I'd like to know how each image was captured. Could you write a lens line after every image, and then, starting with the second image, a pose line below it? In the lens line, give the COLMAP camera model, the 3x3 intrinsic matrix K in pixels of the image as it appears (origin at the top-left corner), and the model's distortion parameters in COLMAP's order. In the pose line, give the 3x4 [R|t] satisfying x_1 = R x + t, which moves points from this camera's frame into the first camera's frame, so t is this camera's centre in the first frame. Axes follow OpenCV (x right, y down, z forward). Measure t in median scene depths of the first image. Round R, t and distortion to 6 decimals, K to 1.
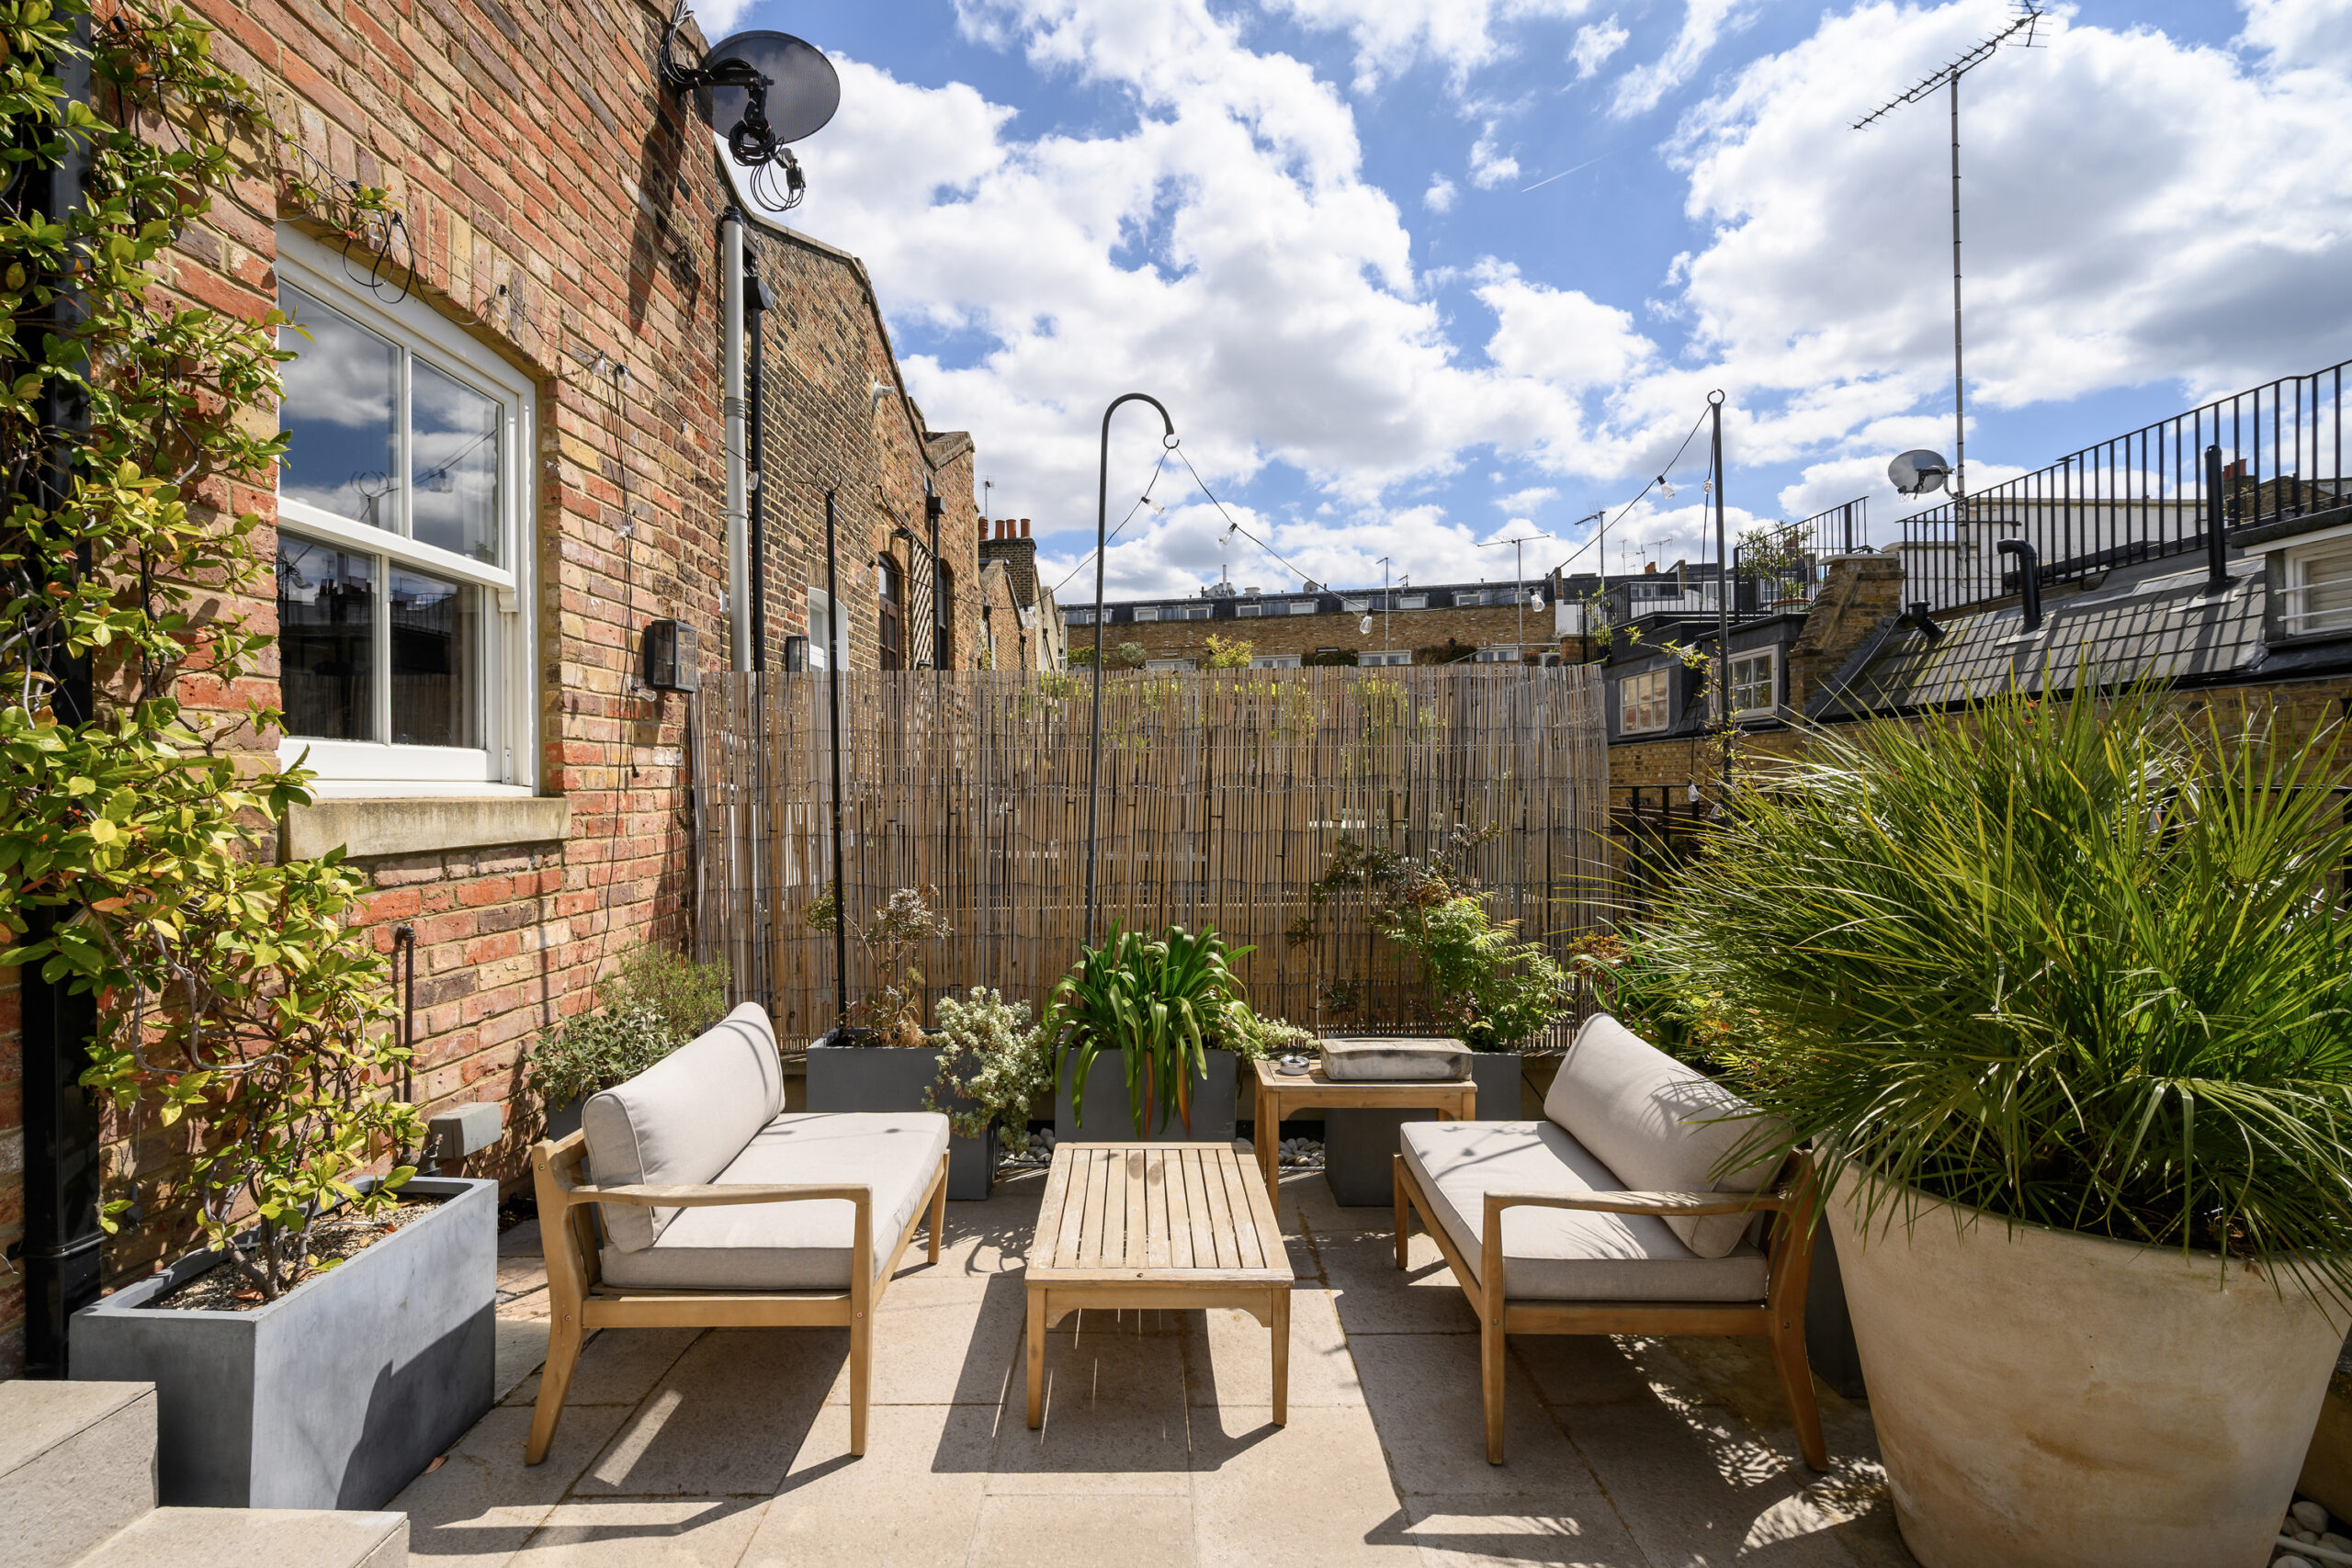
lens RADIAL K [[1060.0, 0, 1167.4], [0, 1060.0, 791.5], [0, 0, 1]] dist [-0.000086, 0.000165]
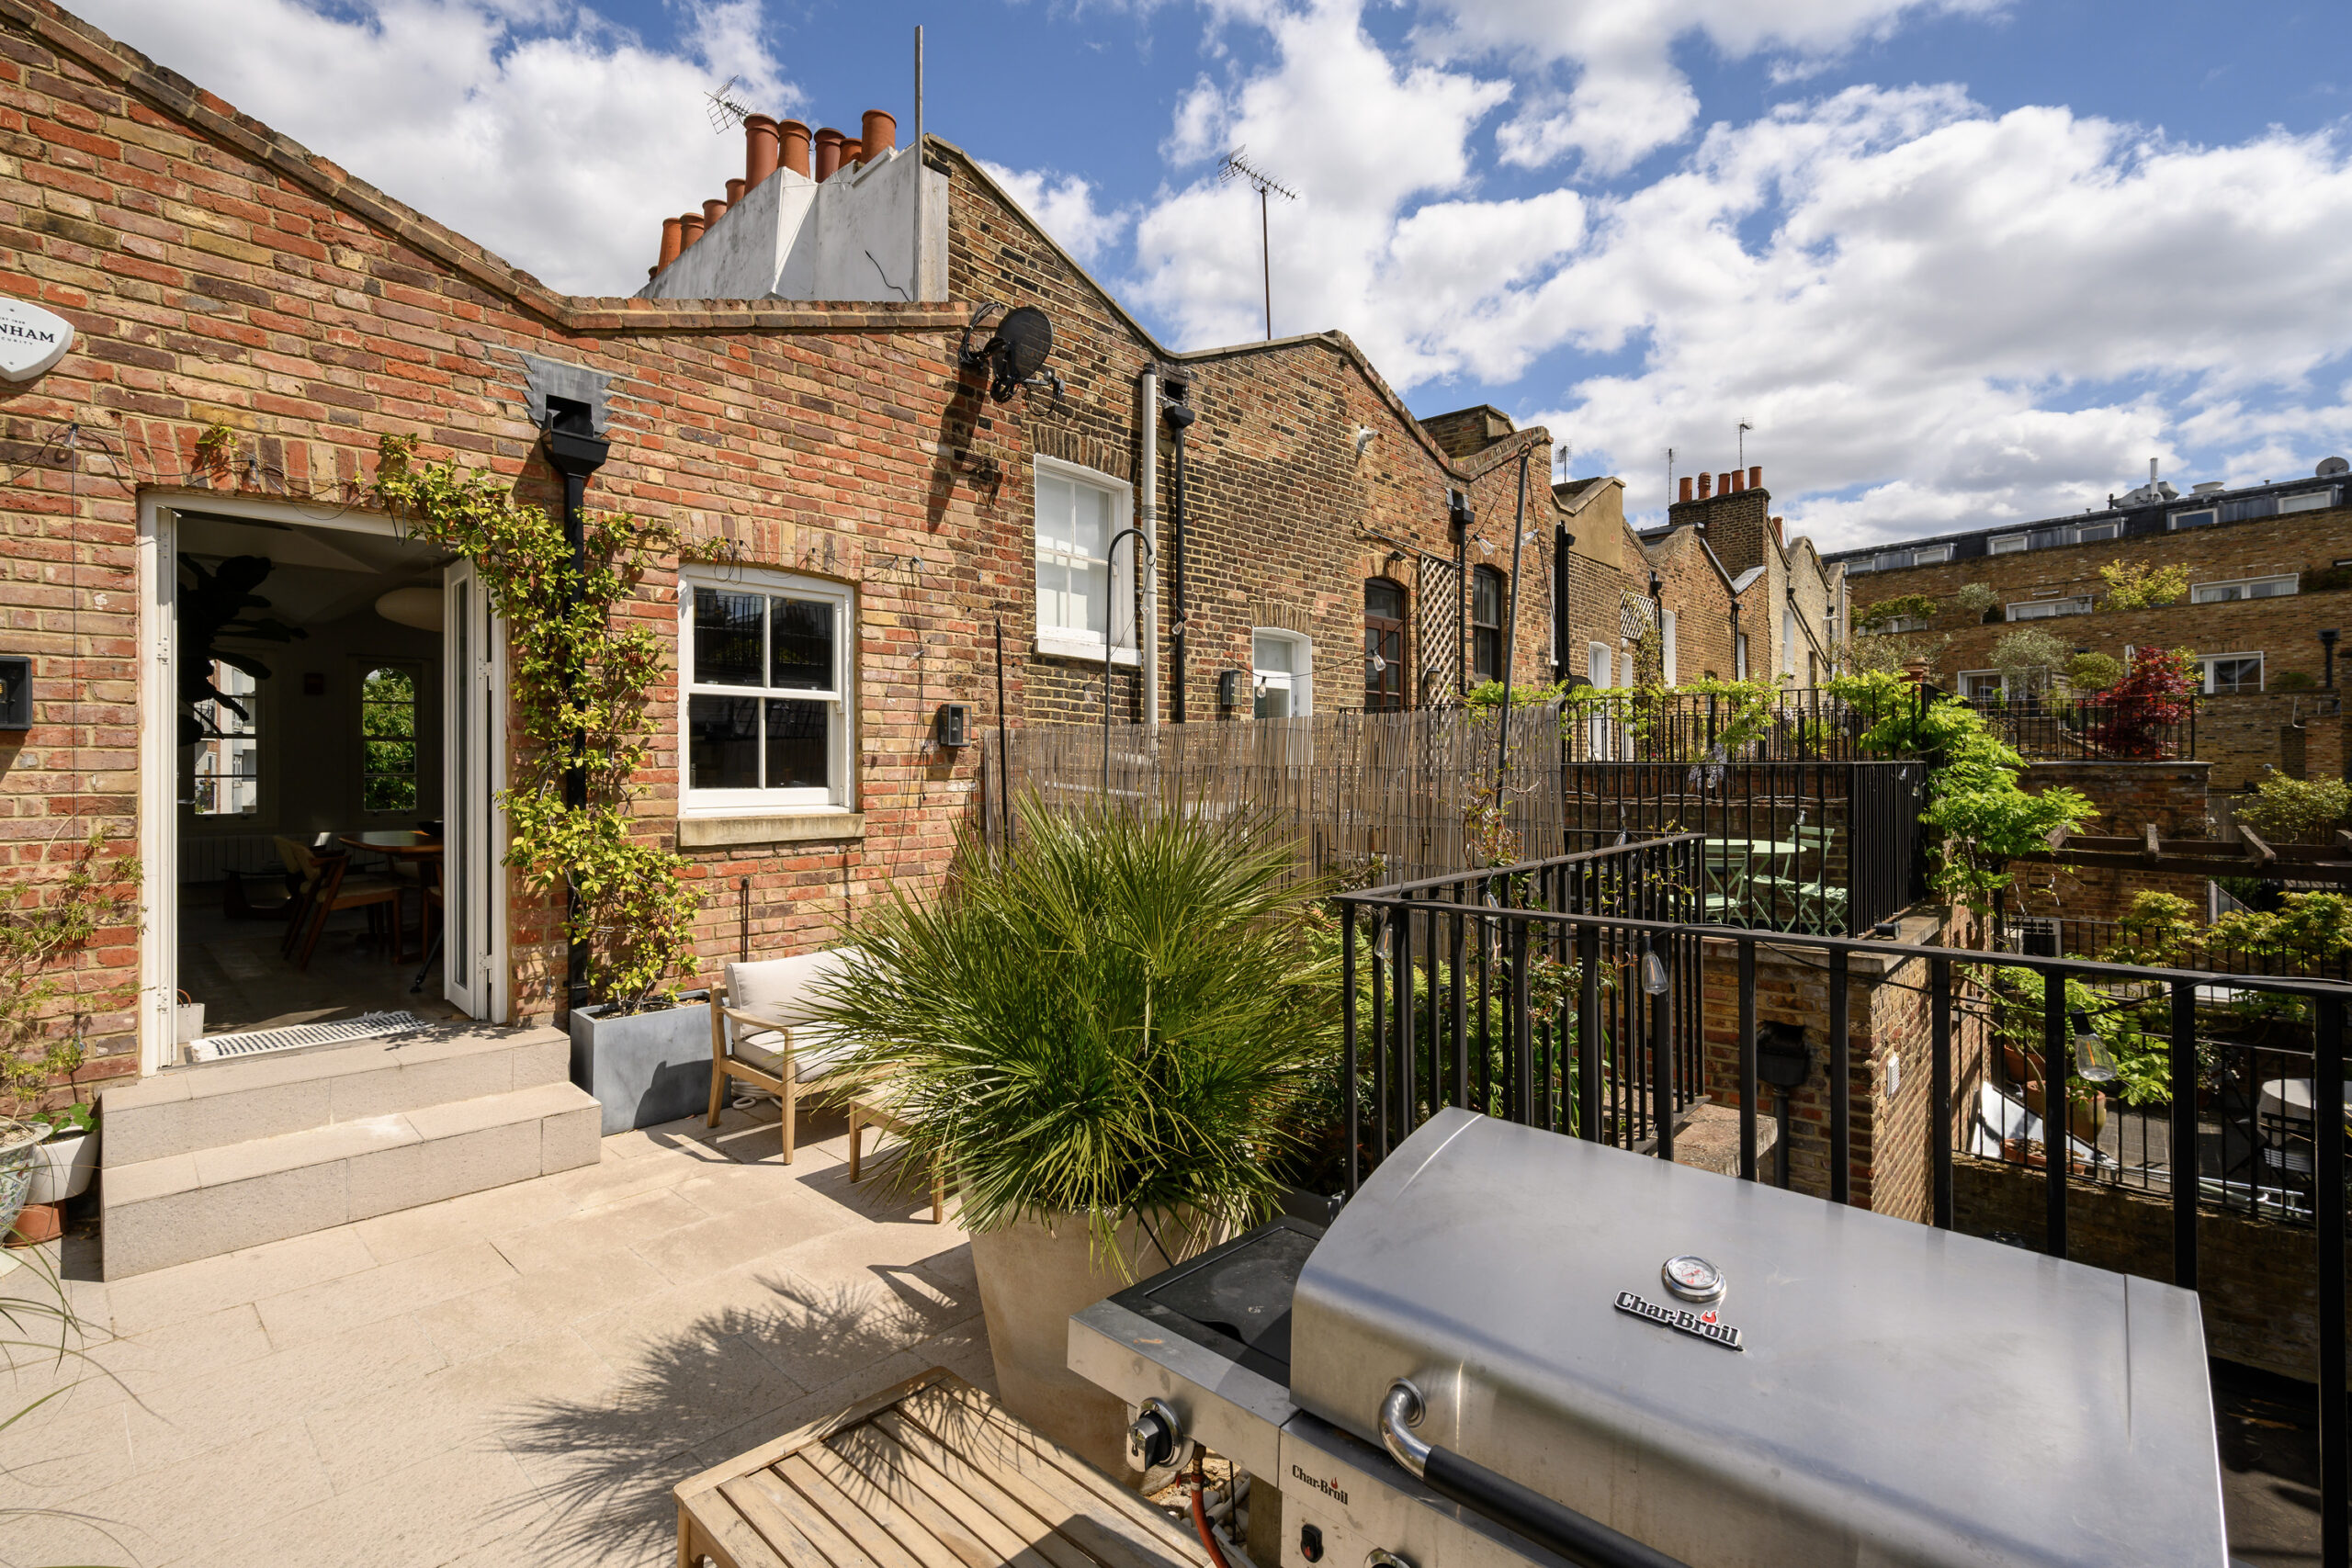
lens RADIAL K [[1119.2, 0, 1172.4], [0, 1119.2, 768.2], [0, 0, 1]] dist [0.000254, 0.000027]
pose [[0.711962, 0.011010, -0.702132, 1.107632], [-0.005842, 0.999935, 0.009756, -0.090573], [0.702194, -0.002844, 0.711980, 0.012915]]
